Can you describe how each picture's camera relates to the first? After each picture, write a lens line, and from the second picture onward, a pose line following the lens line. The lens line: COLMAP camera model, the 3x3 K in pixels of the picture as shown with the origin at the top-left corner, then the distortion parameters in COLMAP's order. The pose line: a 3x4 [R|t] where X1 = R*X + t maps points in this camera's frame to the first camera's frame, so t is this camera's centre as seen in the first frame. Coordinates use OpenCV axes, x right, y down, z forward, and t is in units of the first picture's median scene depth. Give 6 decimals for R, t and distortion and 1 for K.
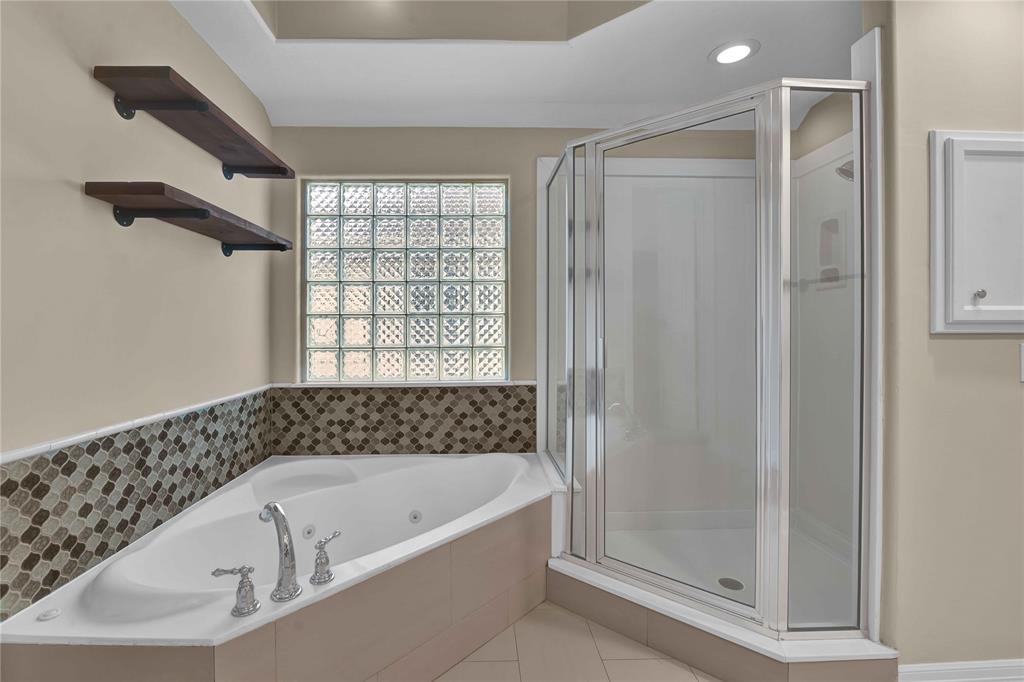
lens RADIAL K [[462.9, 0, 500.3], [0, 462.9, 327.4], [0, 0, 1]] dist [-0.009408, -0.003661]
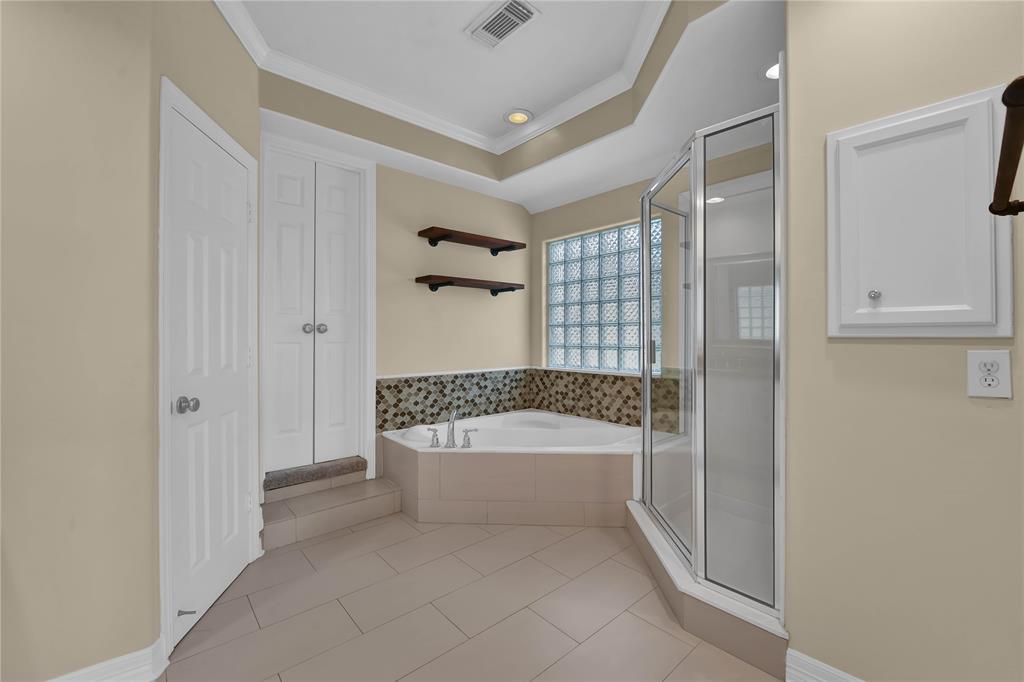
lens RADIAL K [[434.4, 0, 512.7], [0, 434.4, 336.6], [0, 0, 1]] dist [-0.009321, -0.003110]
pose [[0.635502, 0.003775, -0.772090, 0.847305], [0.001589, 0.999980, 0.006197, 0.002832], [0.772098, -0.005165, 0.635483, -0.092940]]
